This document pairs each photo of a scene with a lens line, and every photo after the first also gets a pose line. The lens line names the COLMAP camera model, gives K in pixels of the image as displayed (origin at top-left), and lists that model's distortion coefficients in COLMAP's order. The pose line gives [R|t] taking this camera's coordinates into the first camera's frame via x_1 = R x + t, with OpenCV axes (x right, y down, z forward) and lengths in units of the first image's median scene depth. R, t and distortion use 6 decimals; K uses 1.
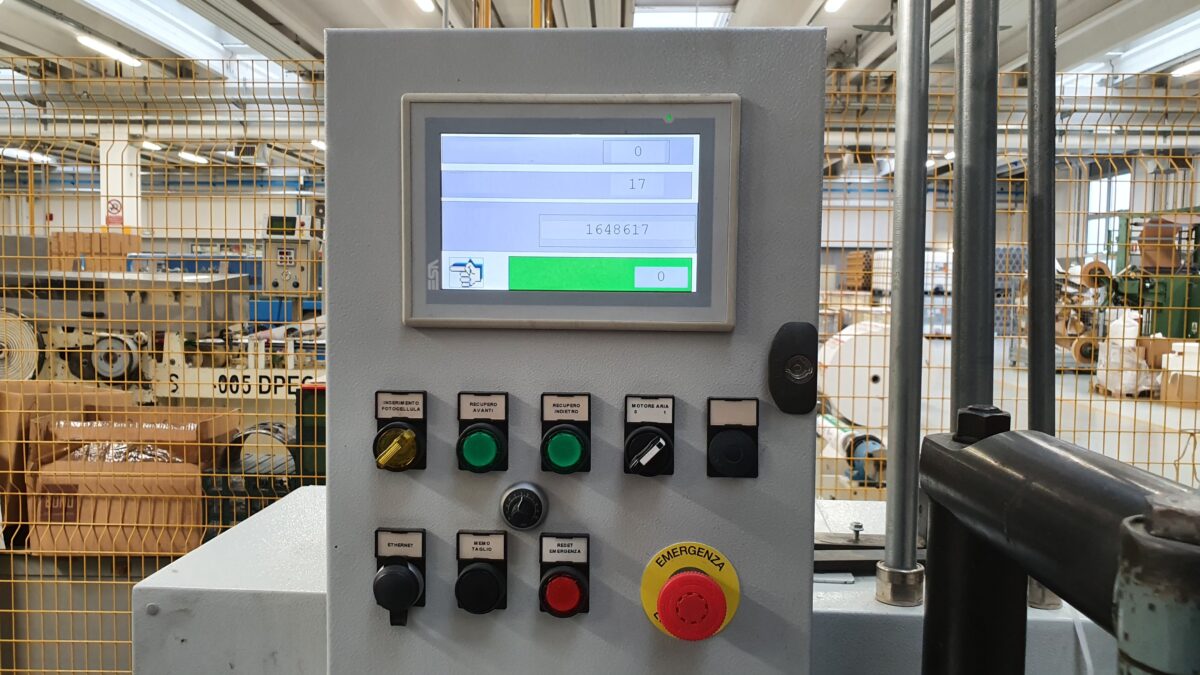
lens RADIAL K [[953.0, 0, 596.9], [0, 953.0, 329.9], [0, 0, 1]] dist [-0.026267, 0.072232]
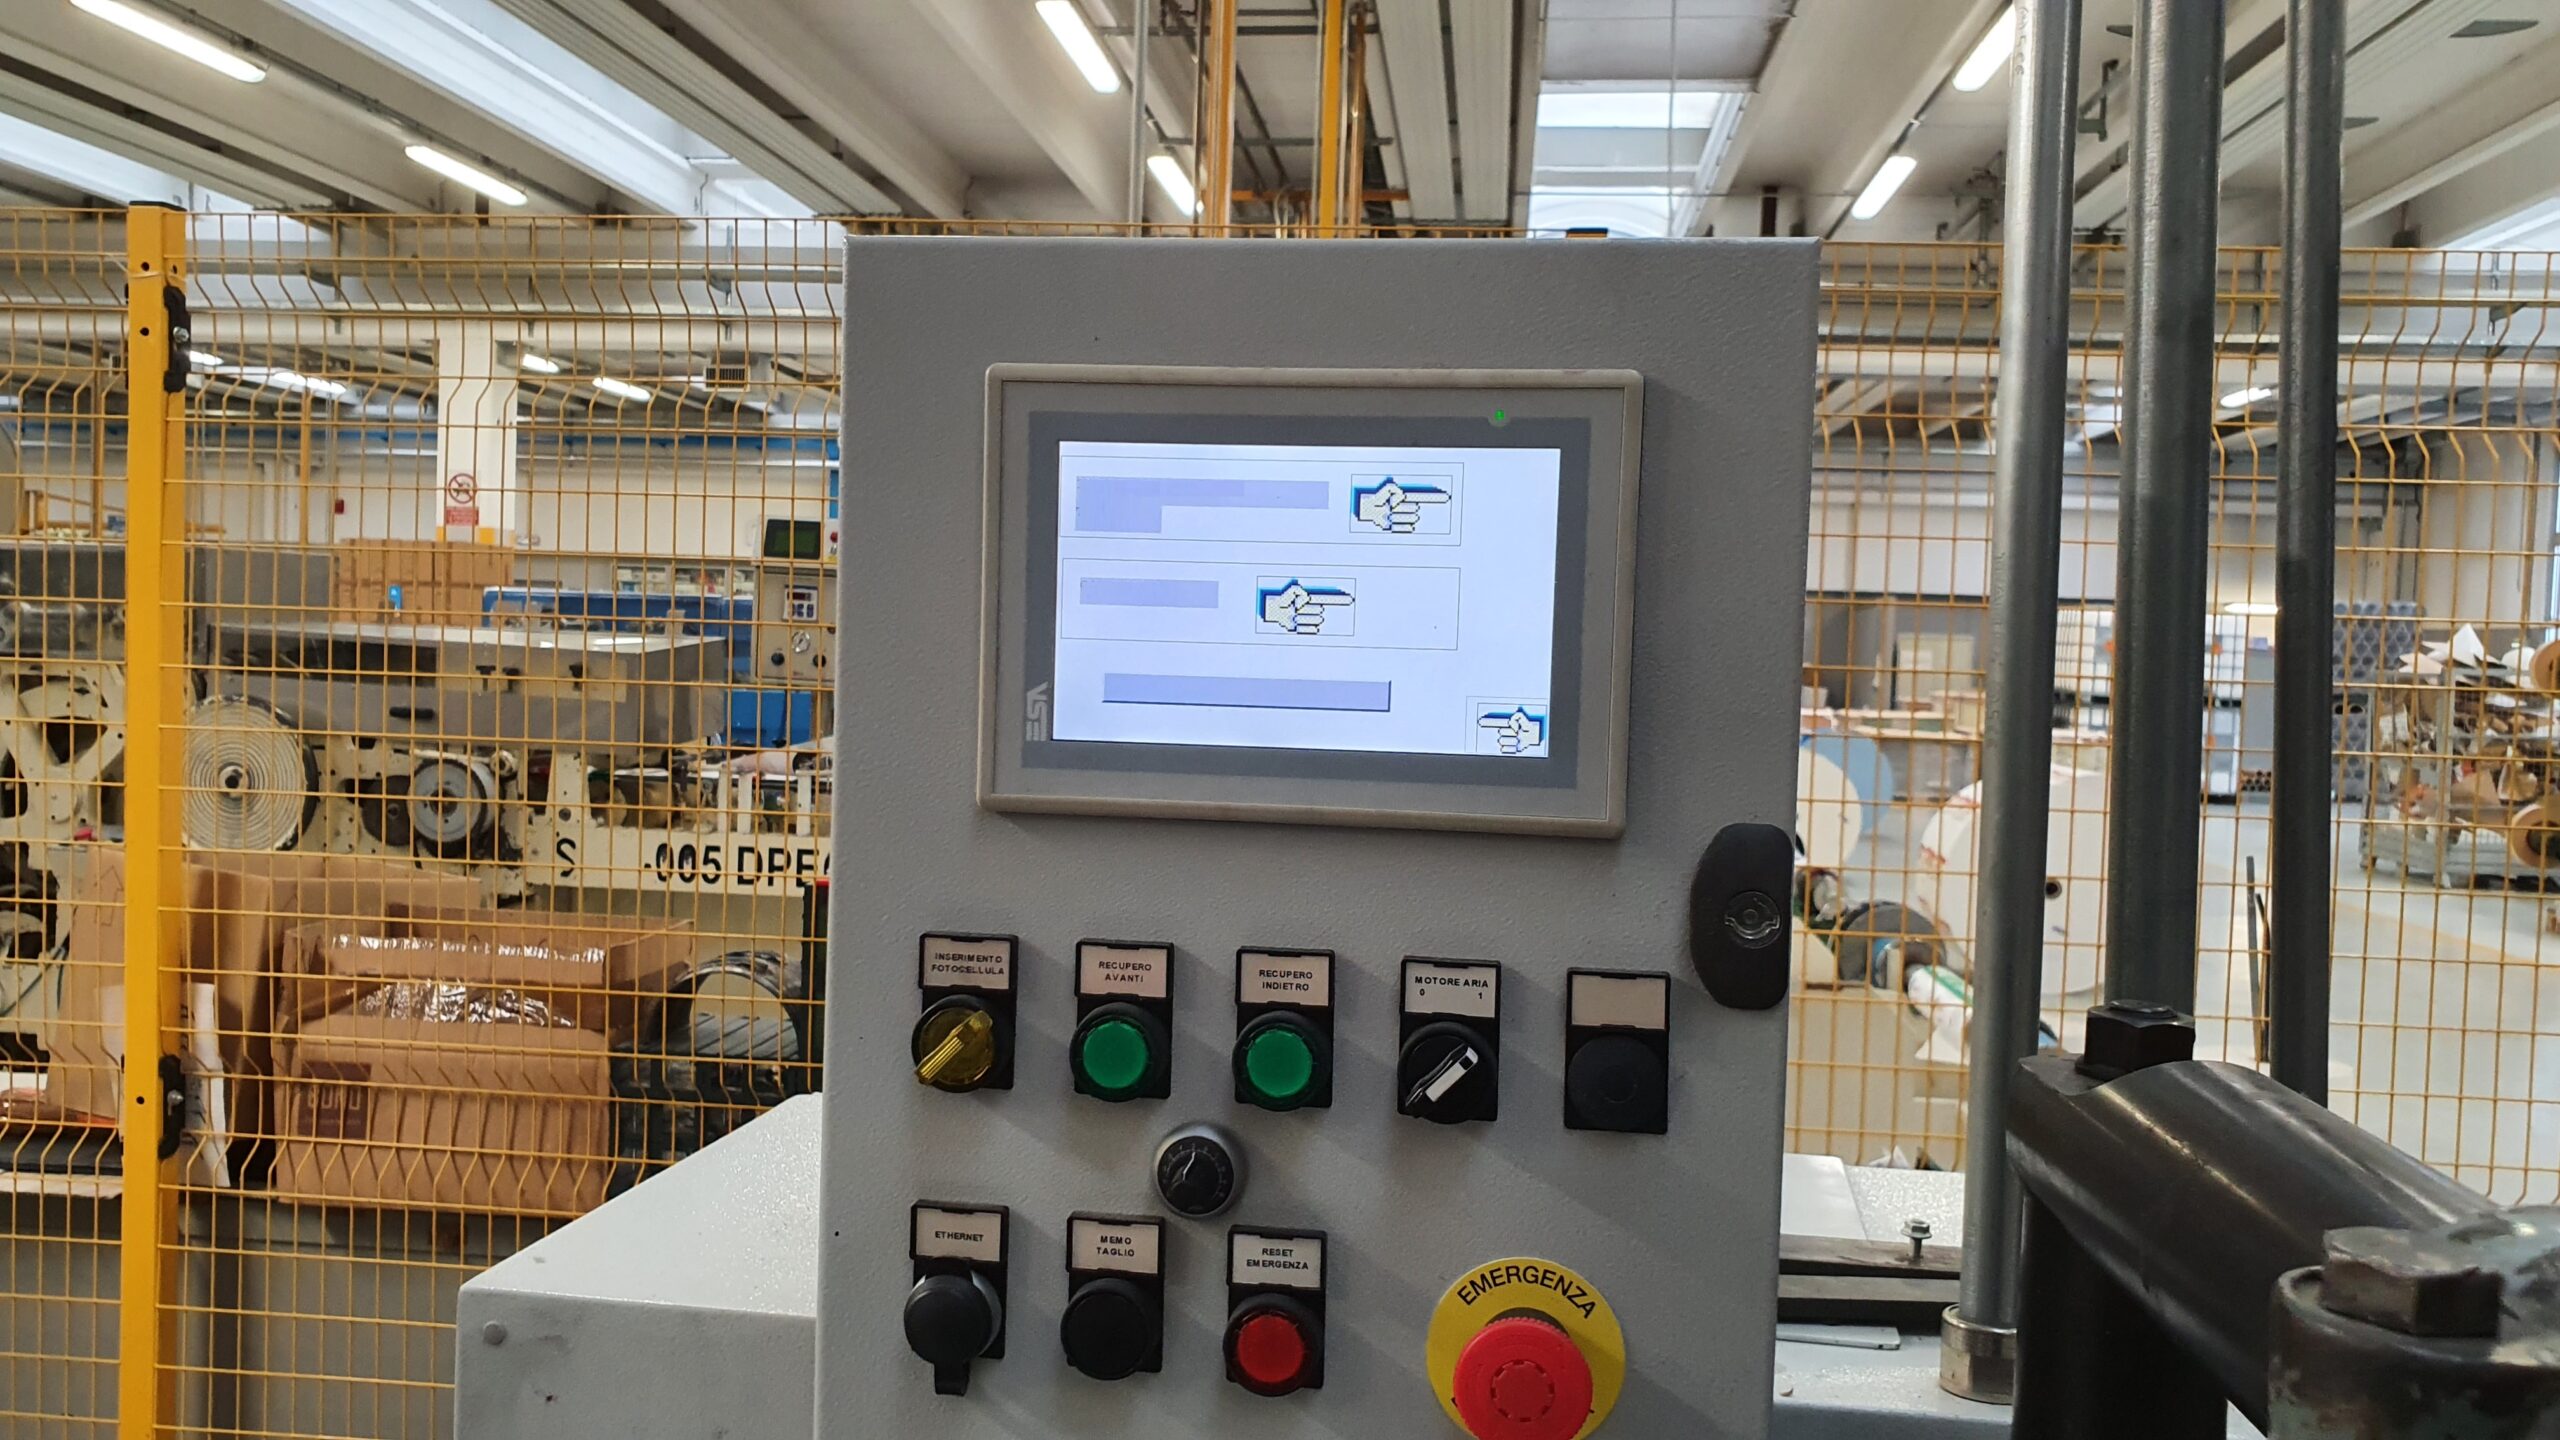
lens RADIAL K [[2027.6, 0, 1280.0], [0, 2027.6, 720.0], [0, 0, 1]] dist [-0.000216, 0.003413]
pose [[0.996210, 0.023402, -0.083769, 0.032794], [-0.025017, 0.999520, -0.018283, -0.023362], [0.083301, 0.020309, 0.996317, -0.050598]]
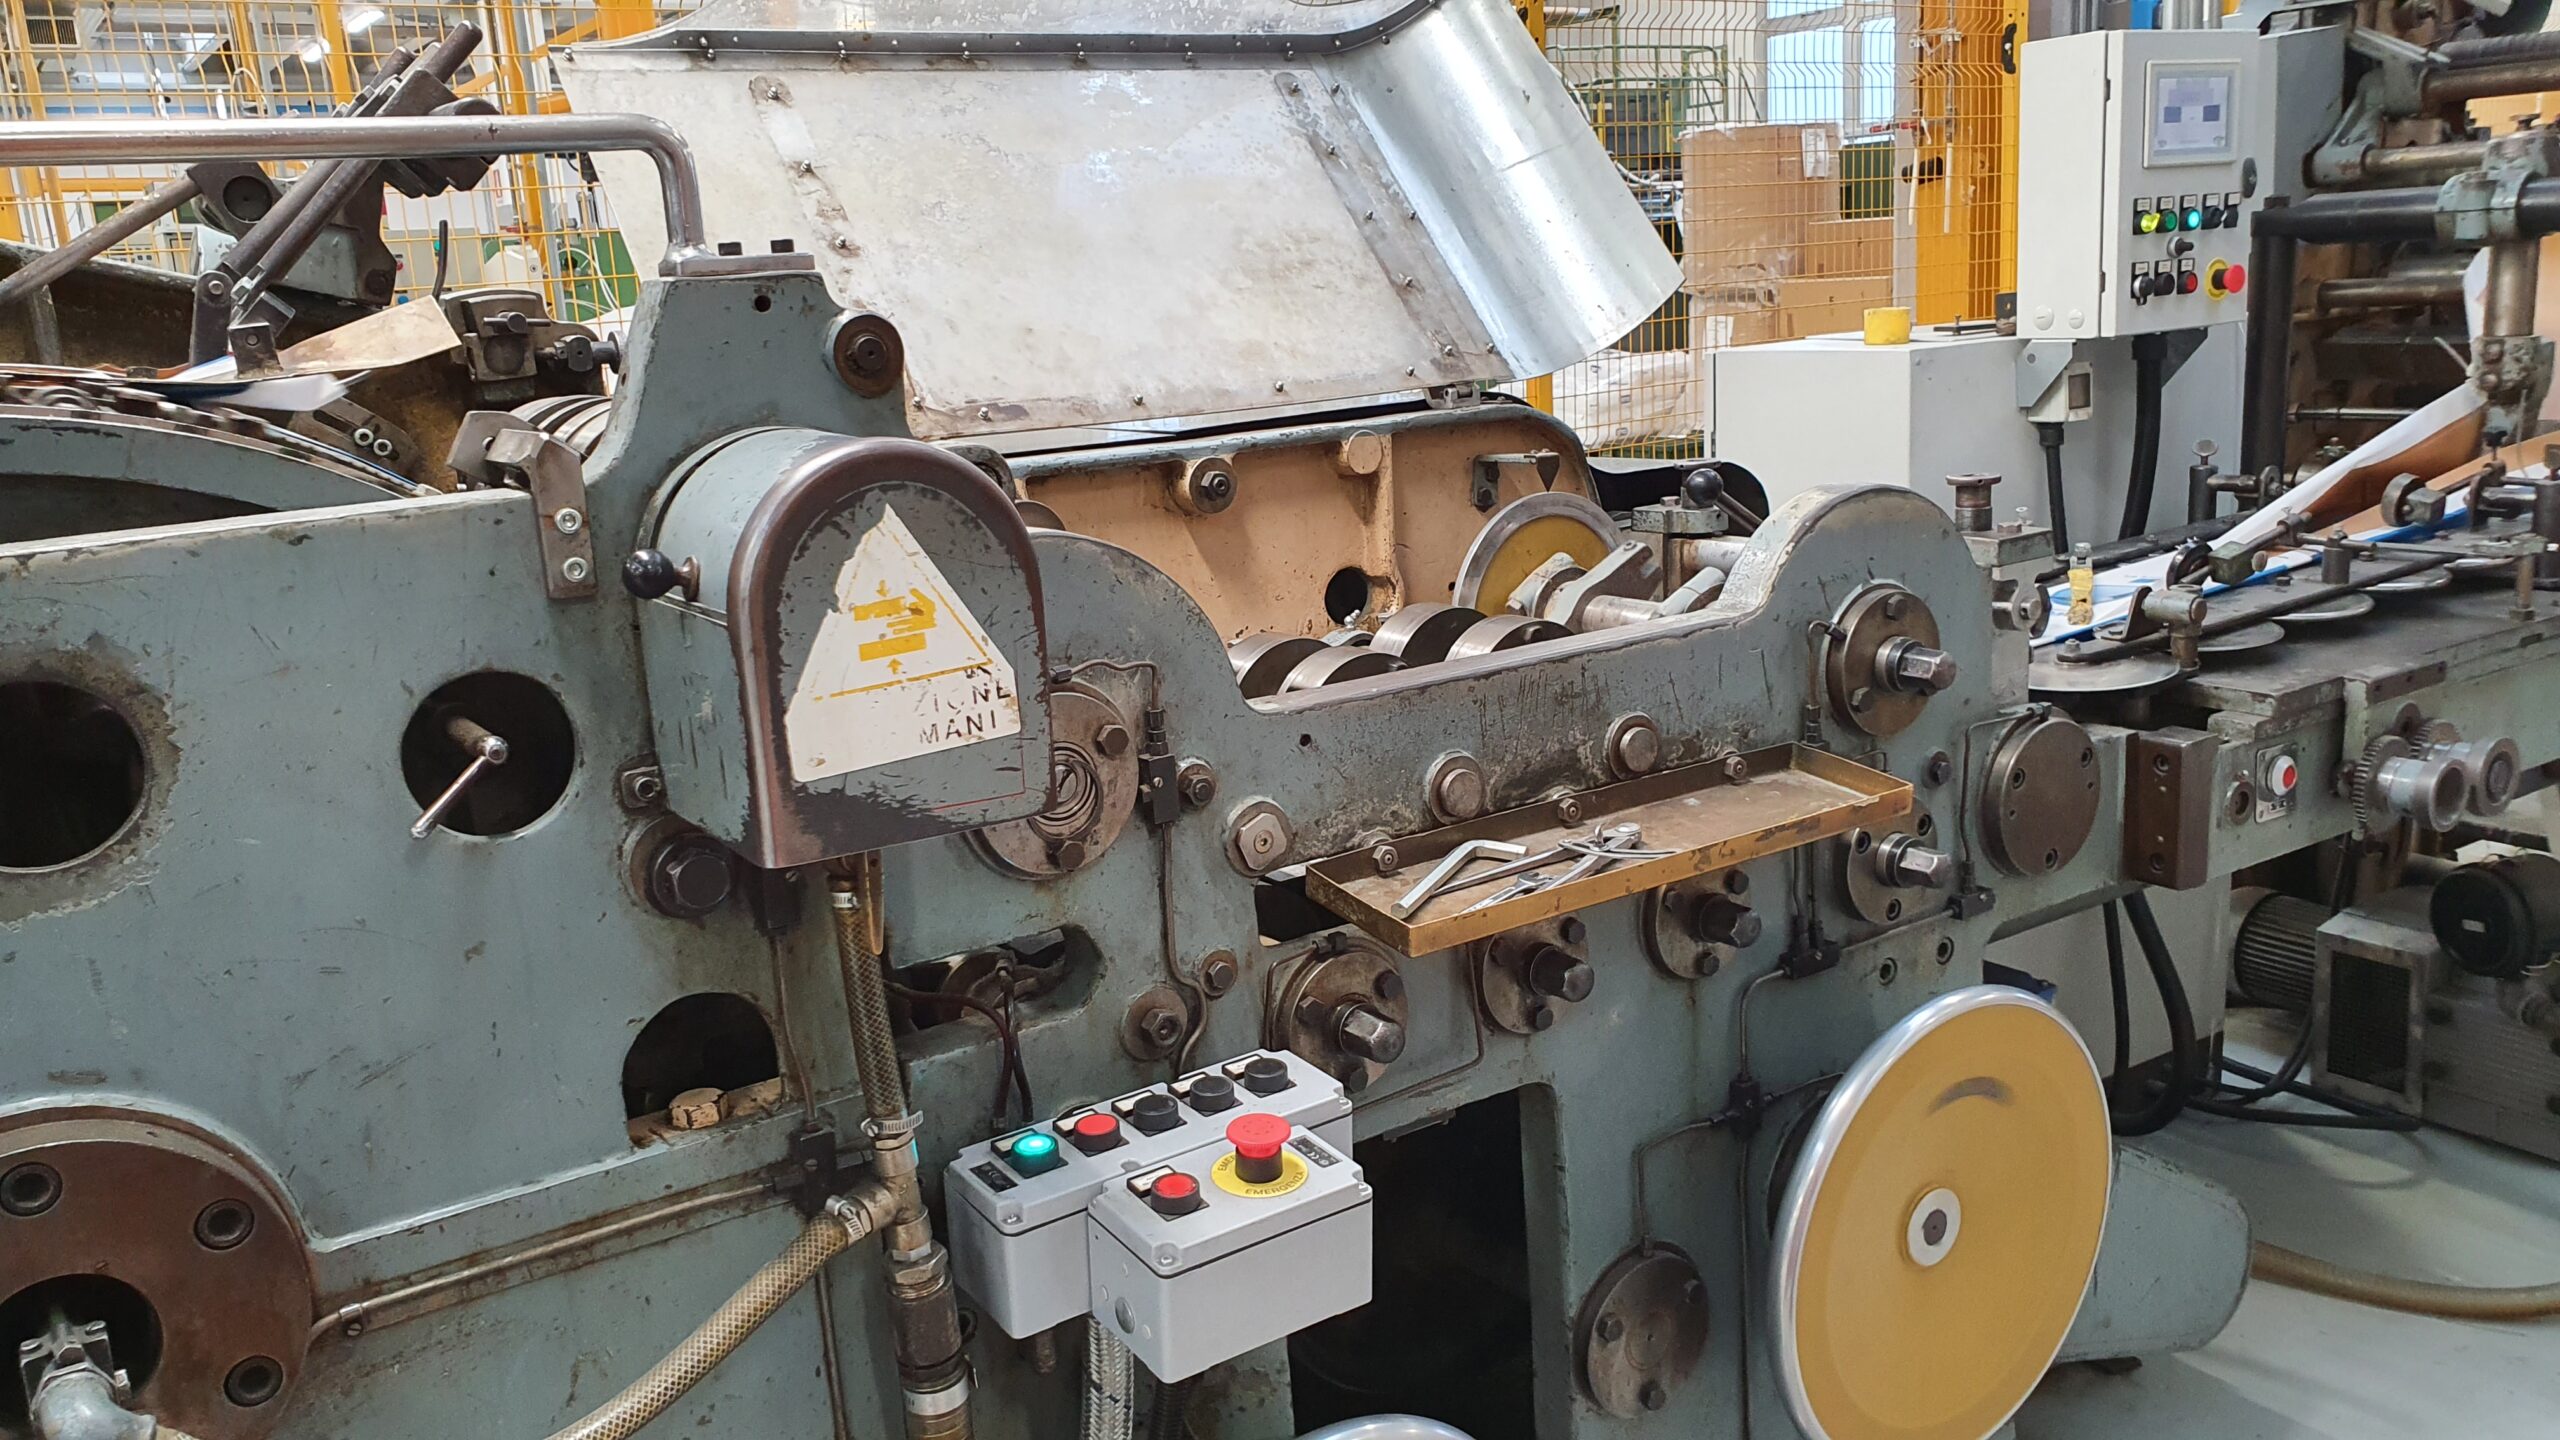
lens RADIAL K [[1993.6, 0, 1203.6], [0, 1993.6, 708.5], [0, 0, 1]] dist [-0.011031, 0.003463]
pose [[0.831969, -0.186491, 0.522540, -3.015075], [0.108445, 0.978310, 0.176489, 0.113134], [-0.544120, -0.090166, 0.834148, -1.147929]]
